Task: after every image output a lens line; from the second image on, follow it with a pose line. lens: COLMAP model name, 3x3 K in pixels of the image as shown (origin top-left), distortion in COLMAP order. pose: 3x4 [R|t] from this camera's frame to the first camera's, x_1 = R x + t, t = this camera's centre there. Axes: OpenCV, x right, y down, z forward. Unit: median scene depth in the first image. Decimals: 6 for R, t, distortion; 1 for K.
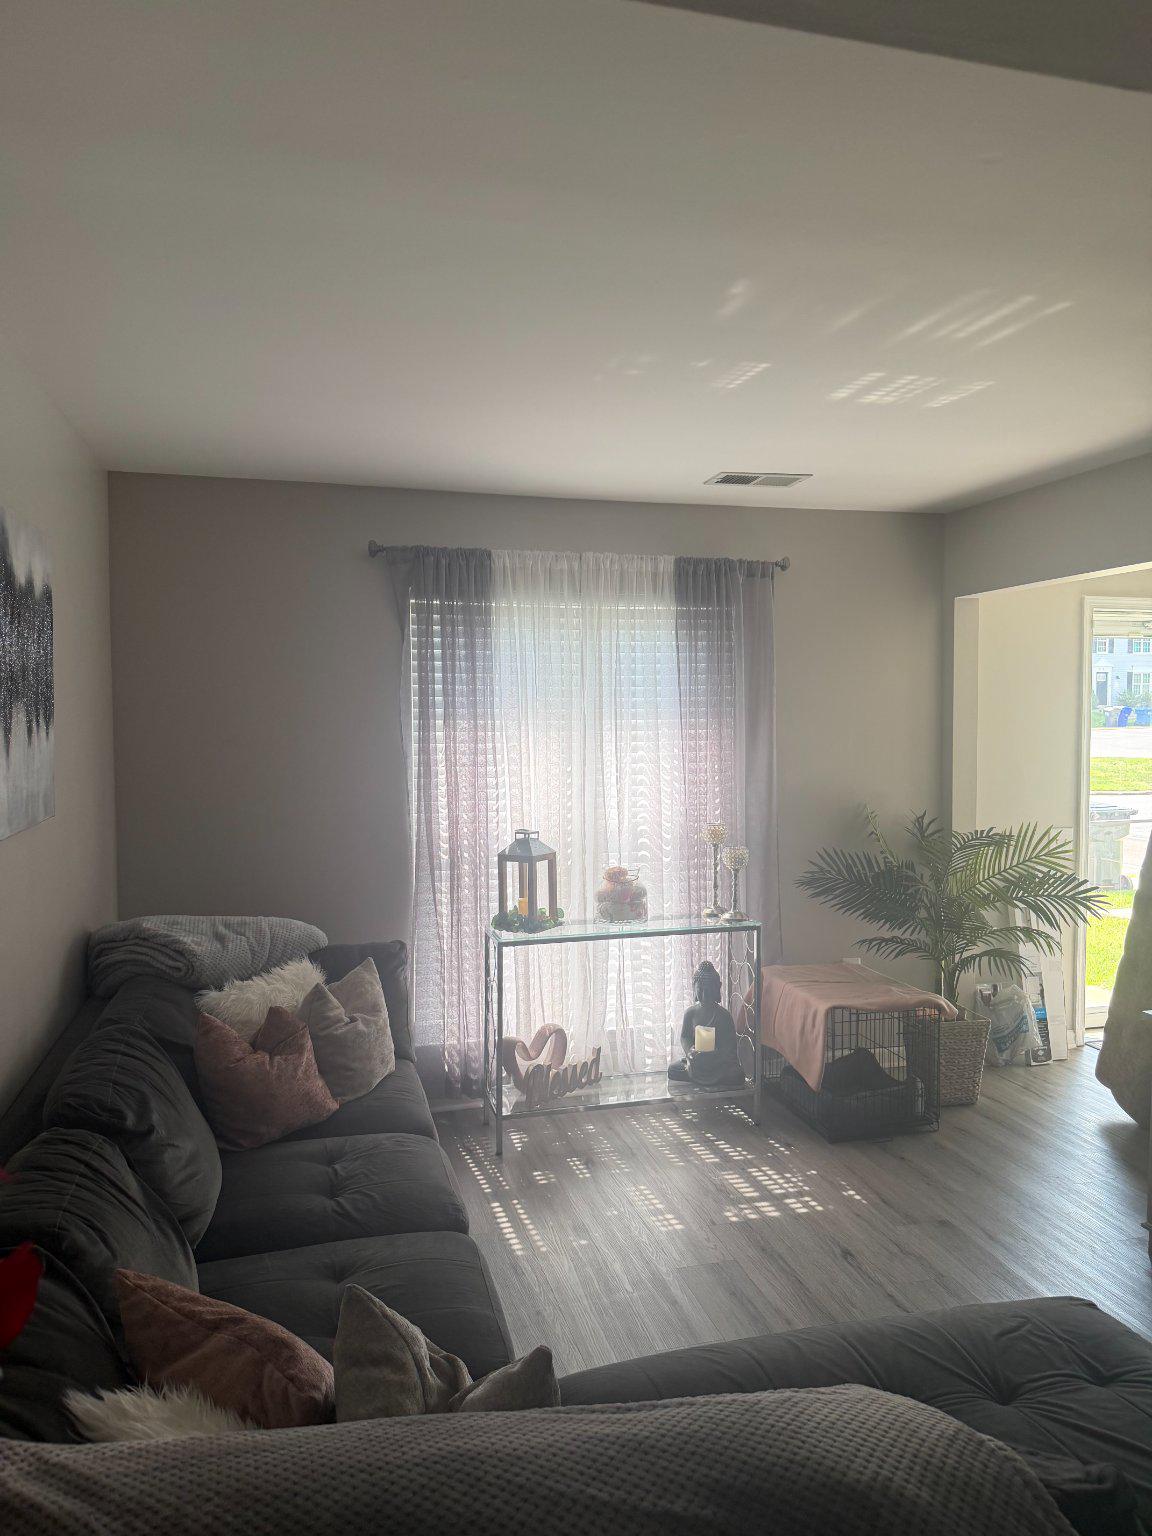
lens RADIAL K [[1103.6, 0, 576.0], [0, 1103.6, 768.0], [0, 0, 1]] dist [0.080586, 0.000041]
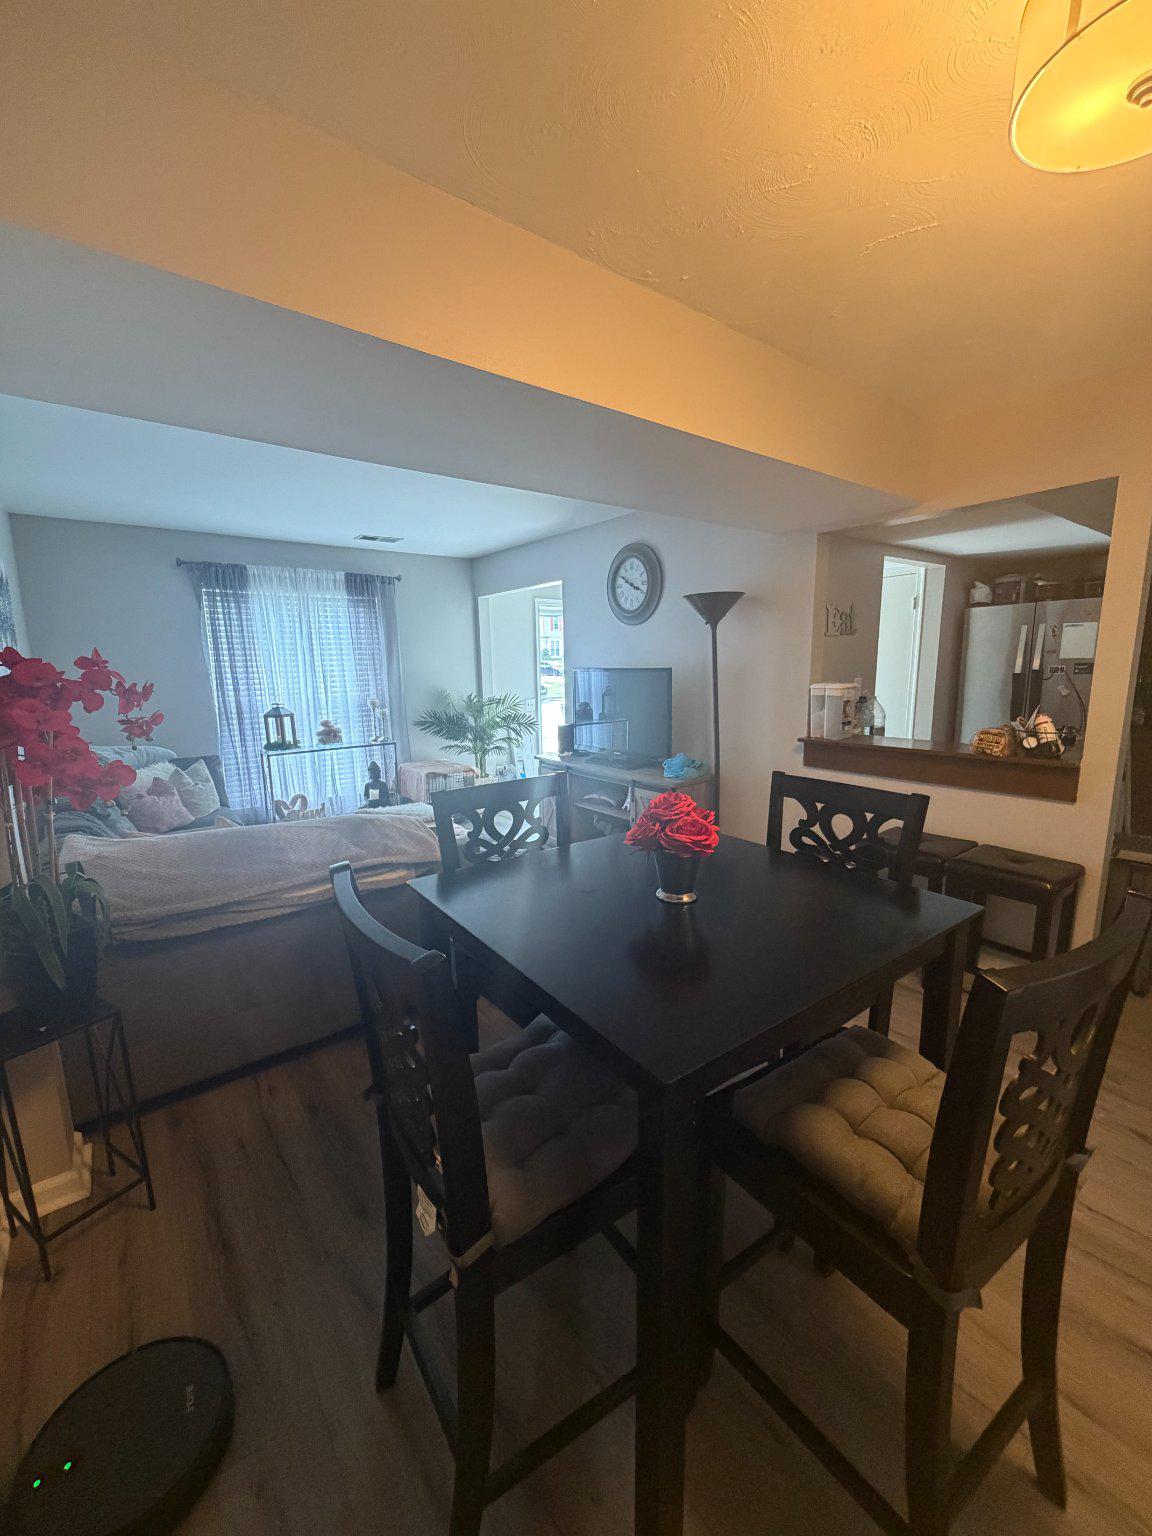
lens RADIAL K [[614.4, 0, 576.0], [0, 614.4, 768.0], [0, 0, 1]] dist [-0.001524, -0.000089]
pose [[0.922036, -0.076809, 0.379408, 0.025394], [0.030840, 0.991577, 0.125790, 0.048130], [-0.385874, -0.104282, 0.916639, -0.298796]]
